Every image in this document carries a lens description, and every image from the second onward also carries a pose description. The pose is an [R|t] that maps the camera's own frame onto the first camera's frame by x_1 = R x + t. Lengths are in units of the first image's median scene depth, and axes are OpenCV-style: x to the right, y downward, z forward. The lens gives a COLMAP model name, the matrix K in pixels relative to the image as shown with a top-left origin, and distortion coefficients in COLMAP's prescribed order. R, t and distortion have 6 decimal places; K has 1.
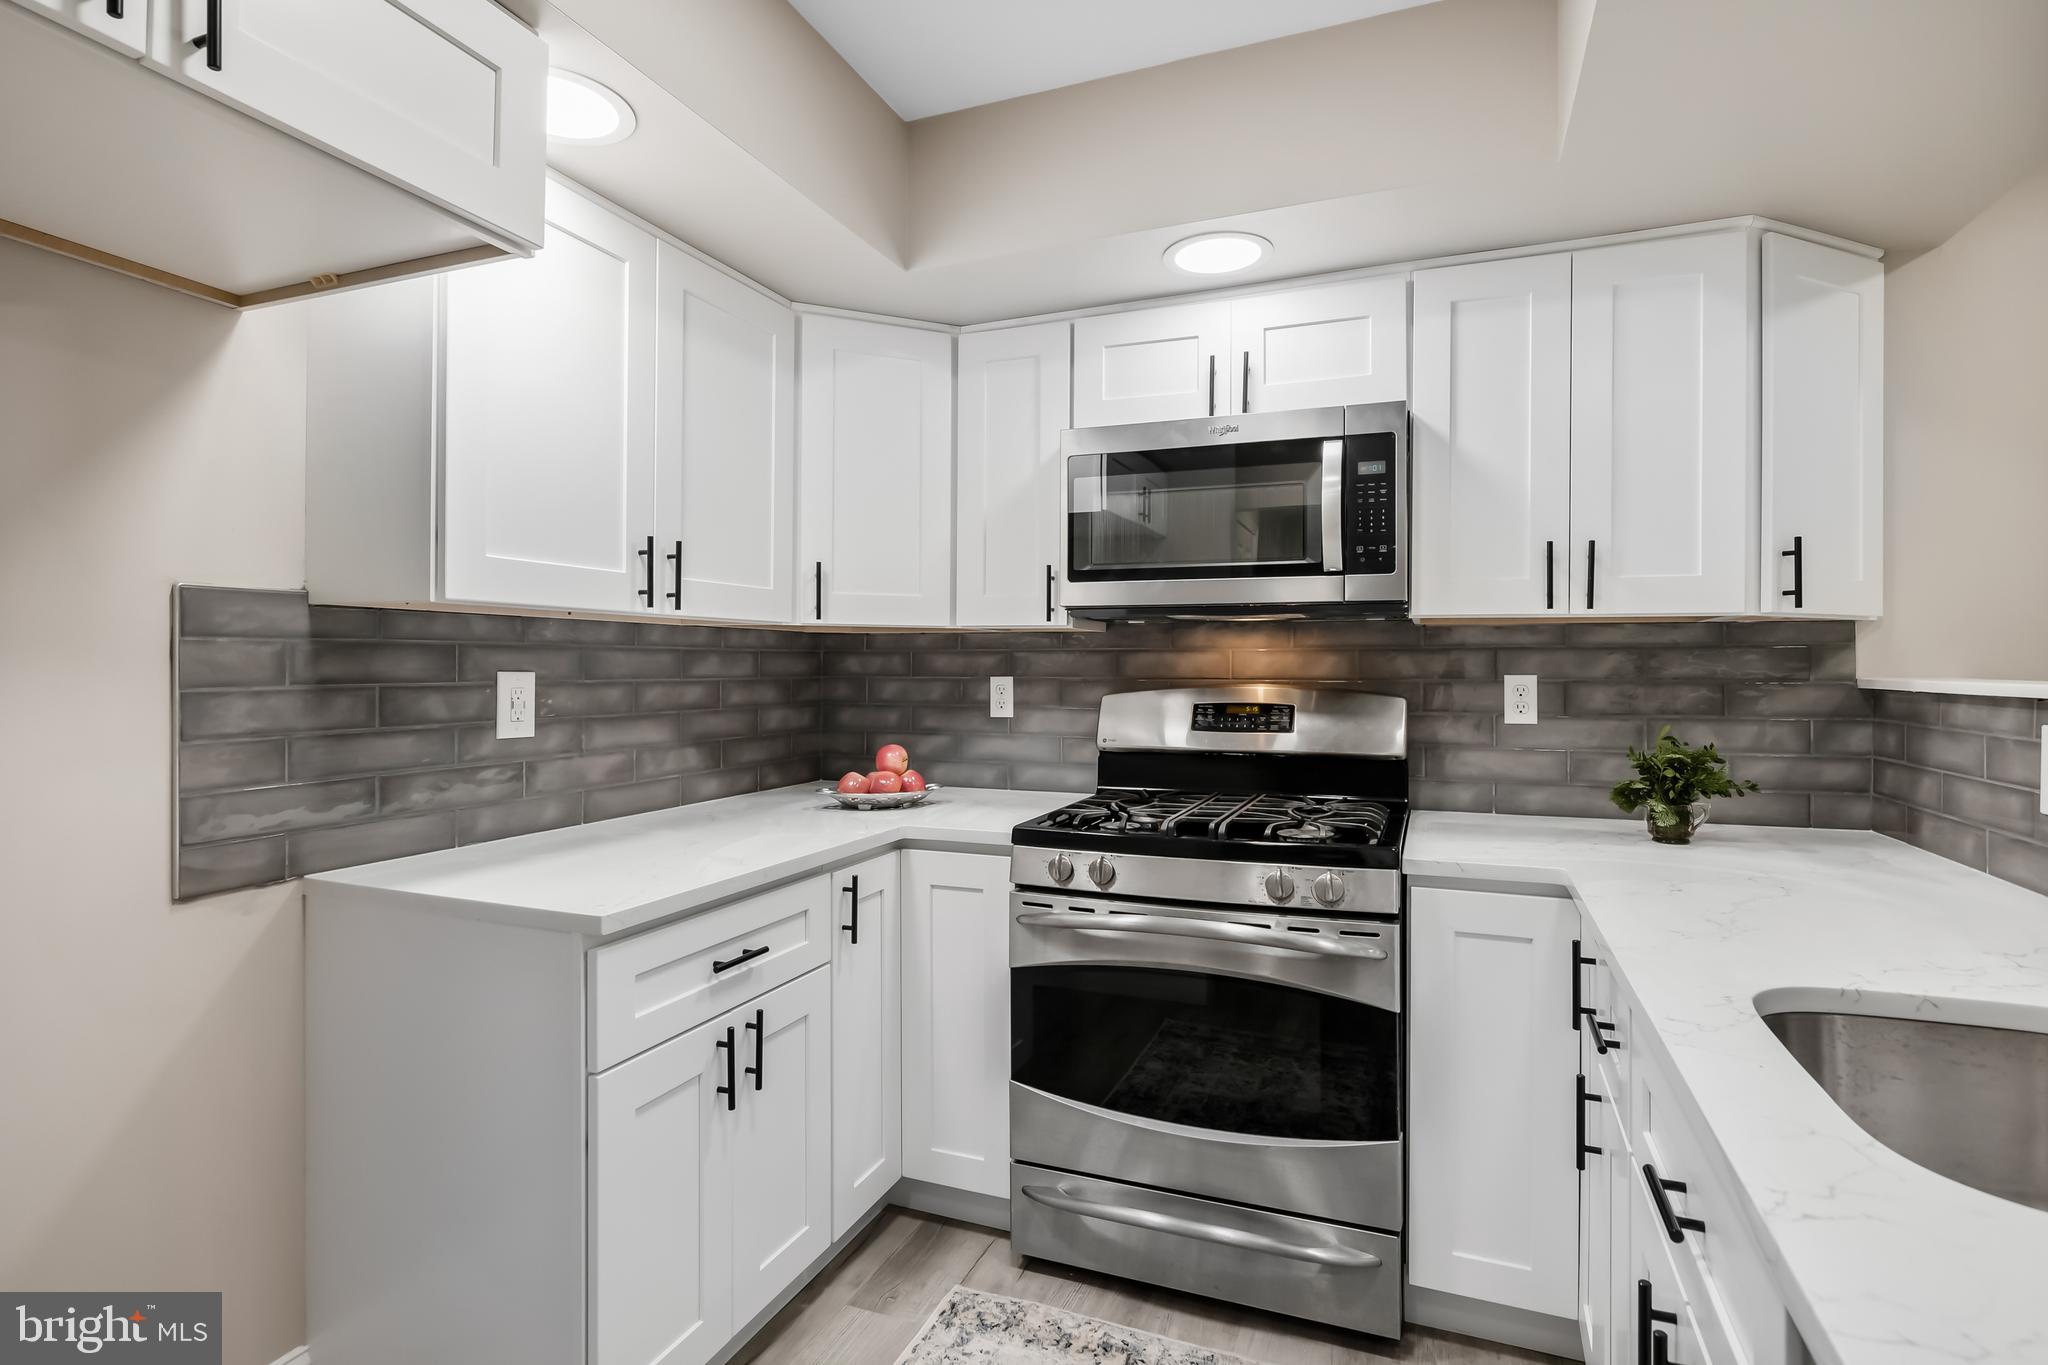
lens RADIAL K [[975.8, 0, 1028.1], [0, 975.8, 651.5], [0, 0, 1]] dist [0.006577, -0.001250]
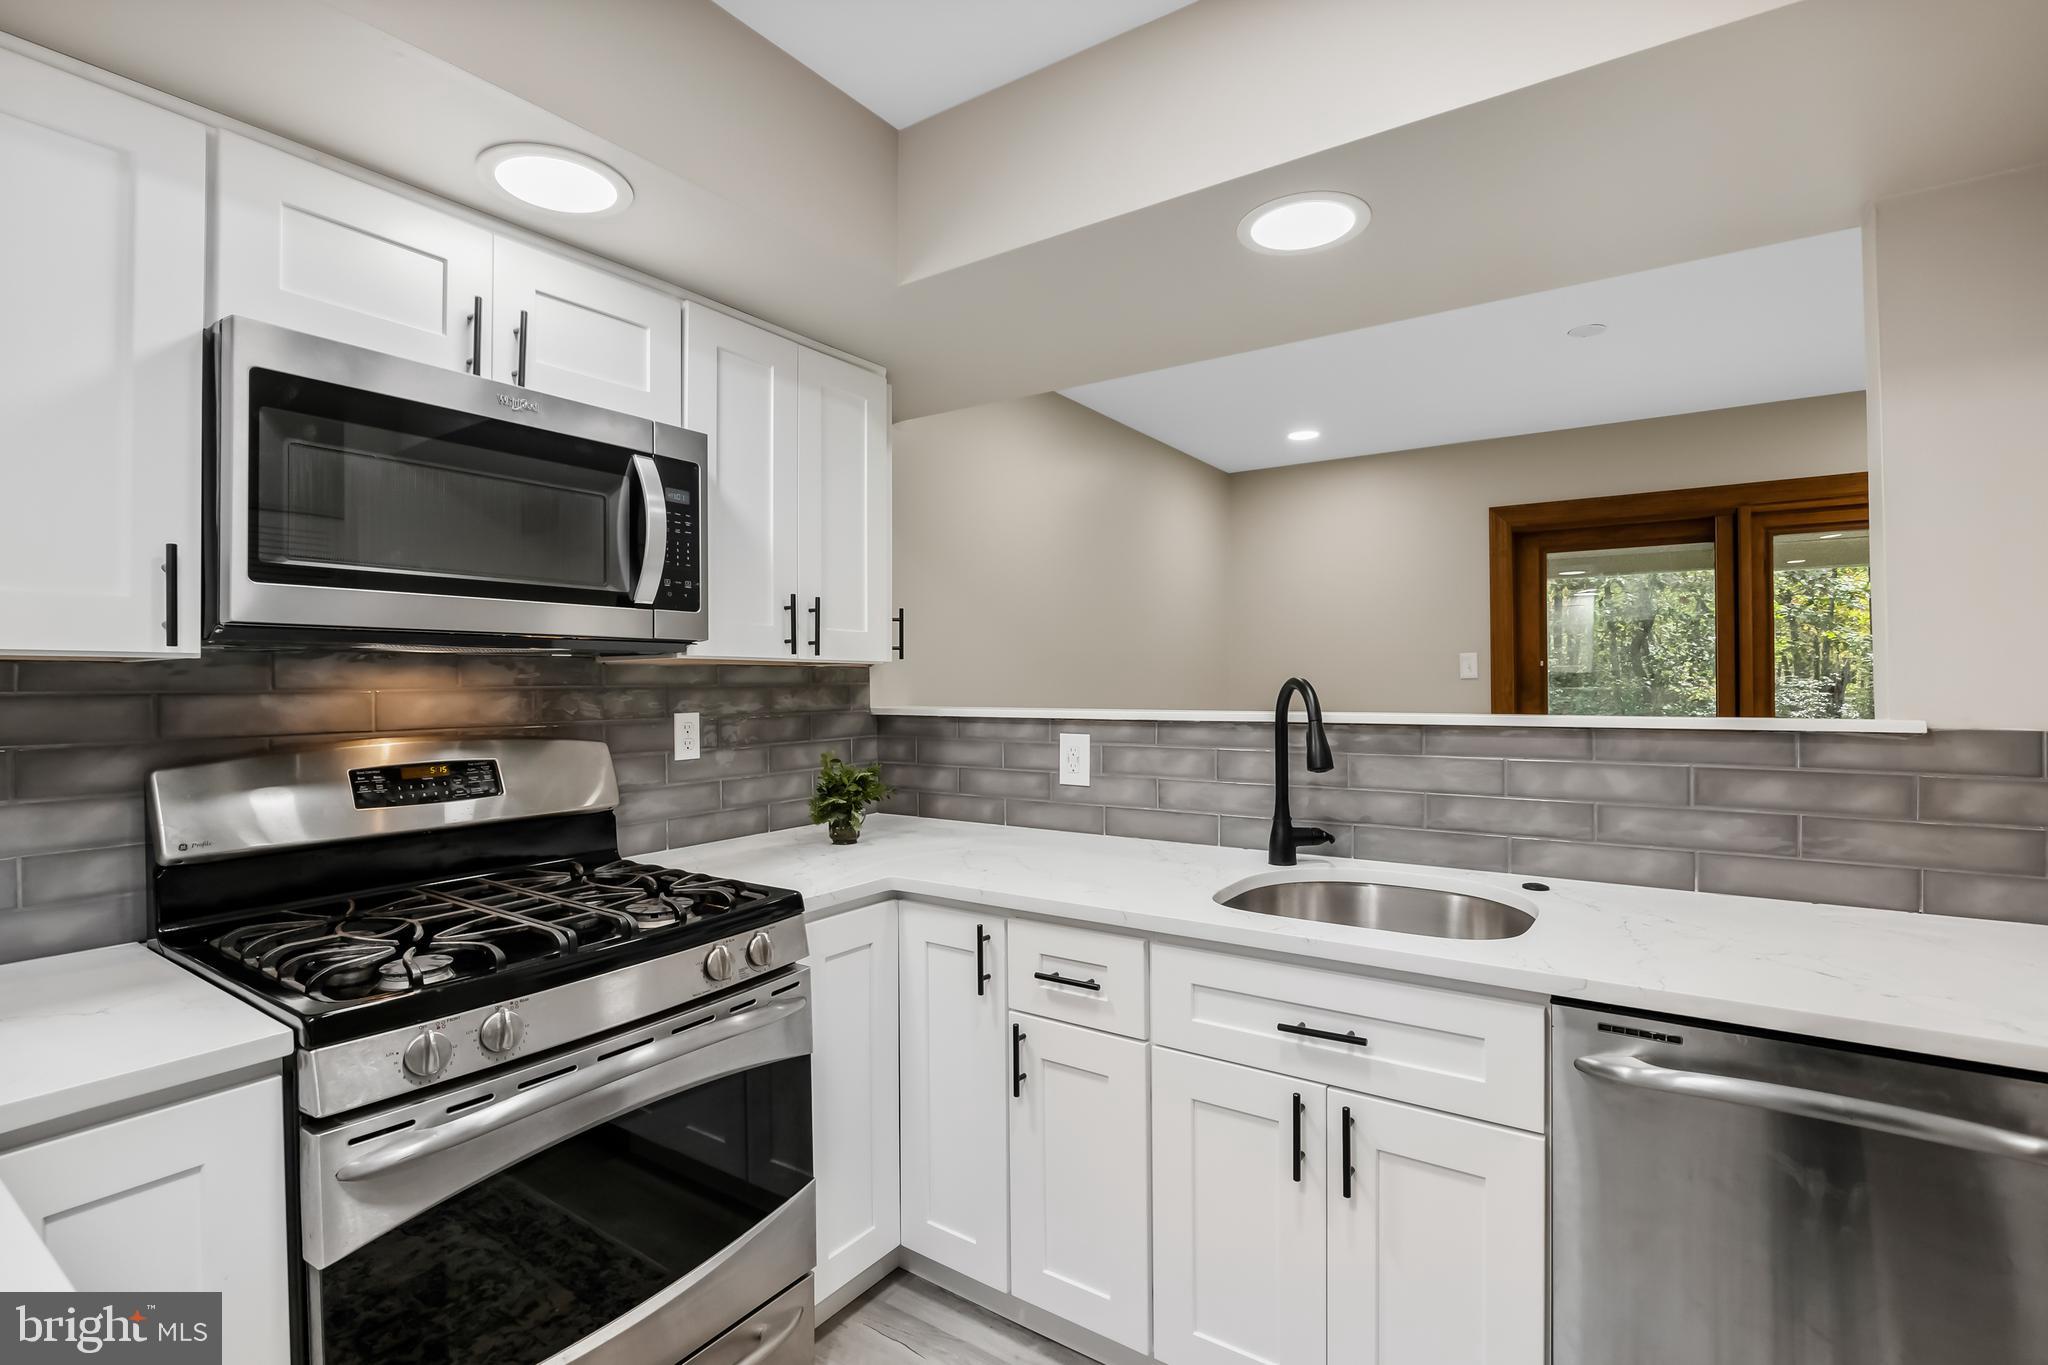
lens RADIAL K [[919.2, 0, 1021.4], [0, 919.2, 671.9], [0, 0, 1]] dist [-0.011577, 0.000028]
pose [[0.248269, 0.007514, 0.968662, -0.408883], [-0.004404, 0.999968, -0.006628, -0.016872], [-0.968681, -0.002620, 0.248294, 0.463605]]
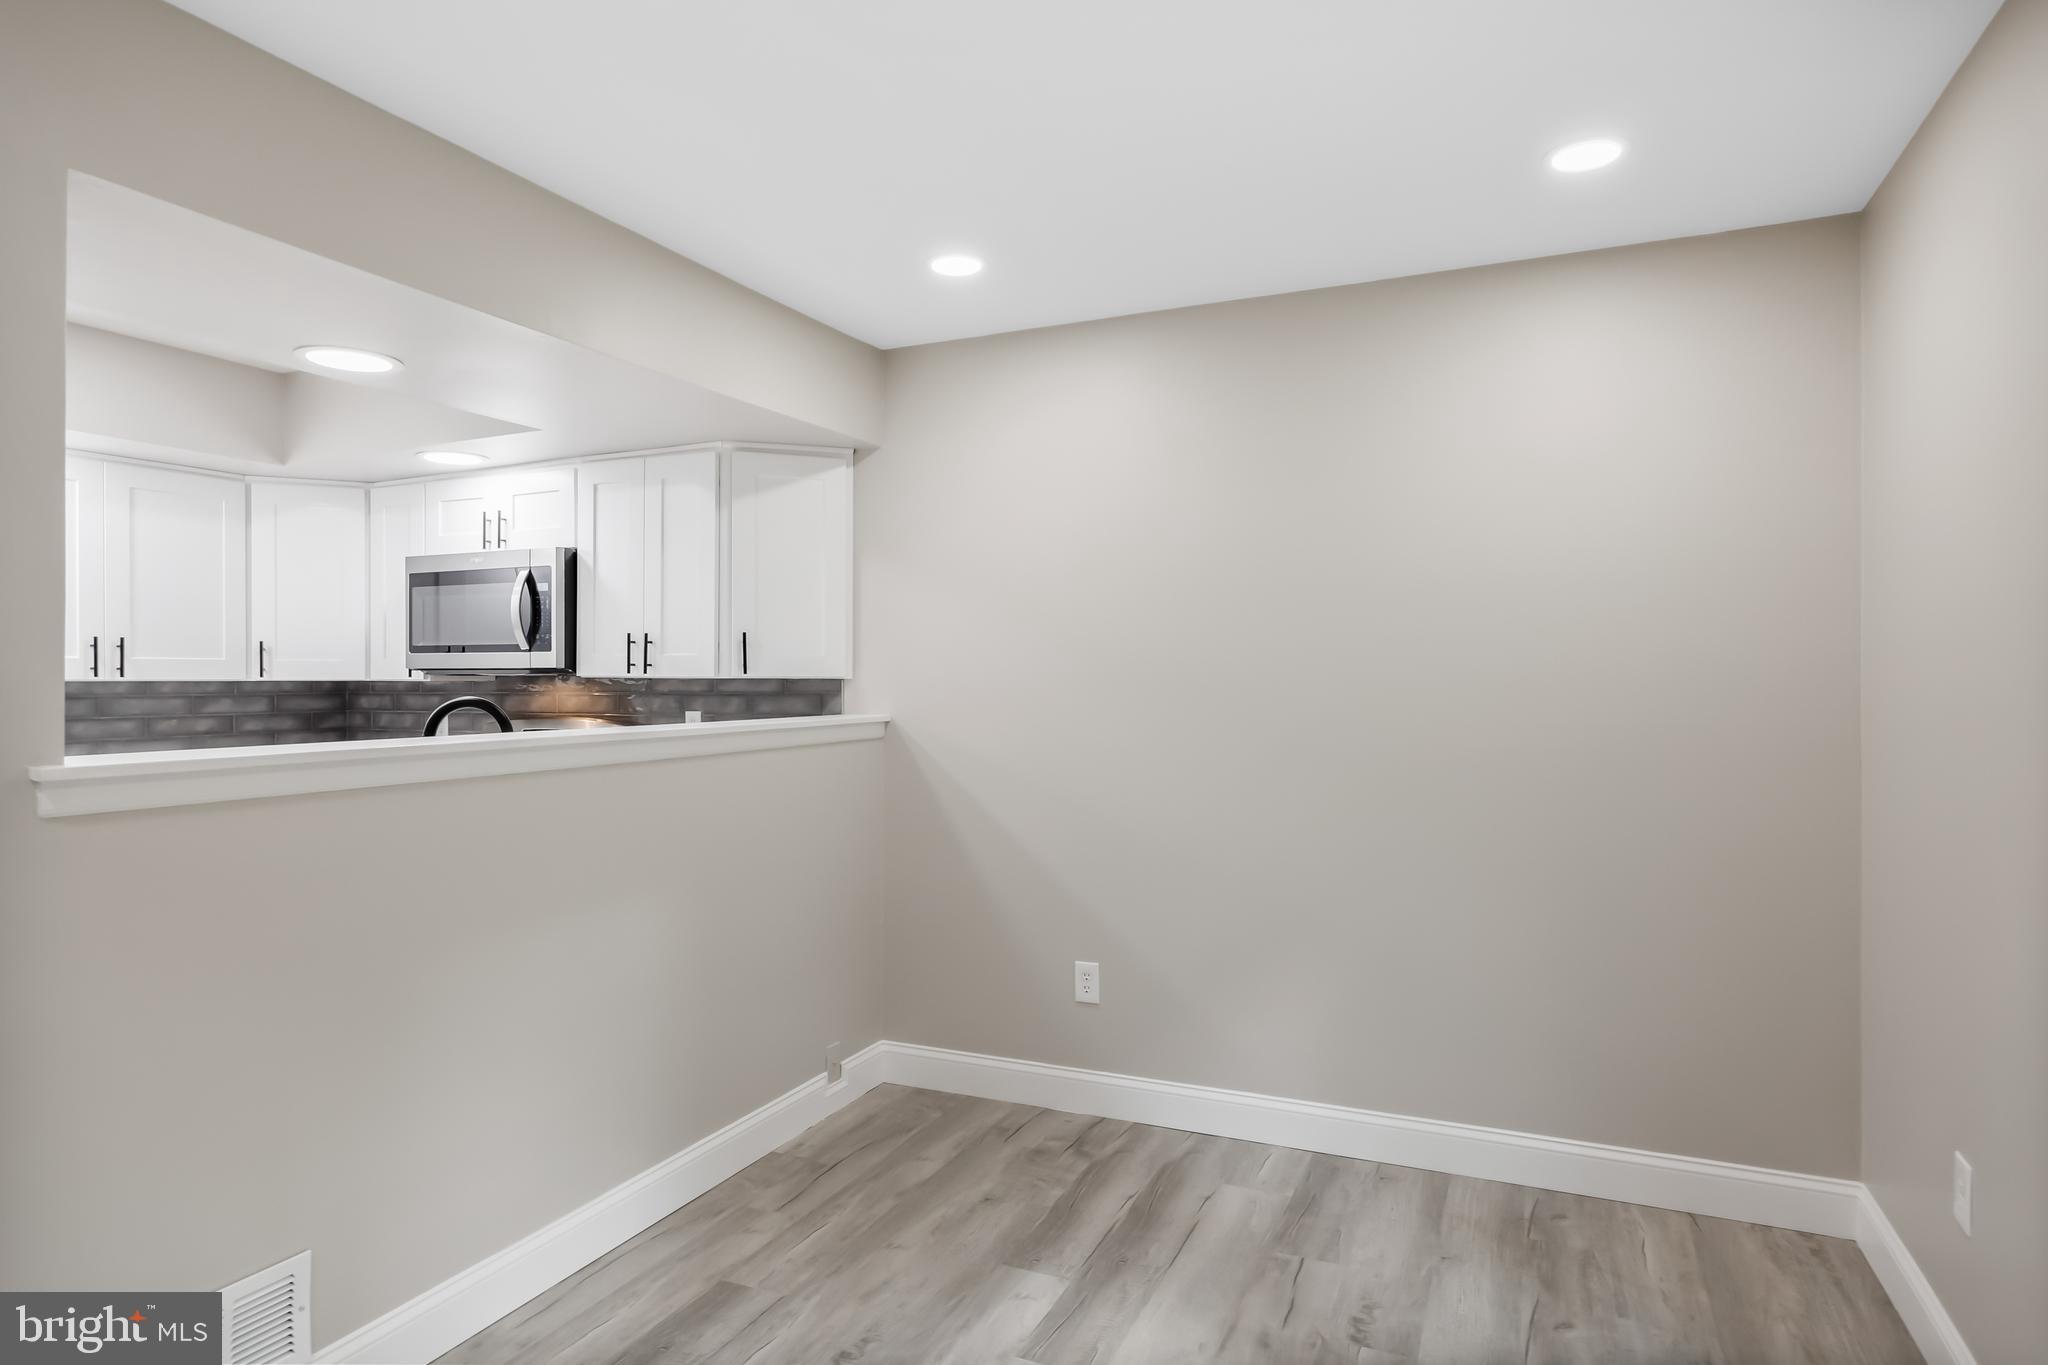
lens RADIAL K [[1120.3, 0, 1031.1], [0, 1120.3, 663.0], [0, 0, 1]] dist [0.012972, -0.000656]
pose [[0.997613, -0.004720, -0.068895, 1.298316], [0.004651, 0.999989, -0.001151, -0.054209], [0.068900, 0.000827, 0.997623, -0.822618]]
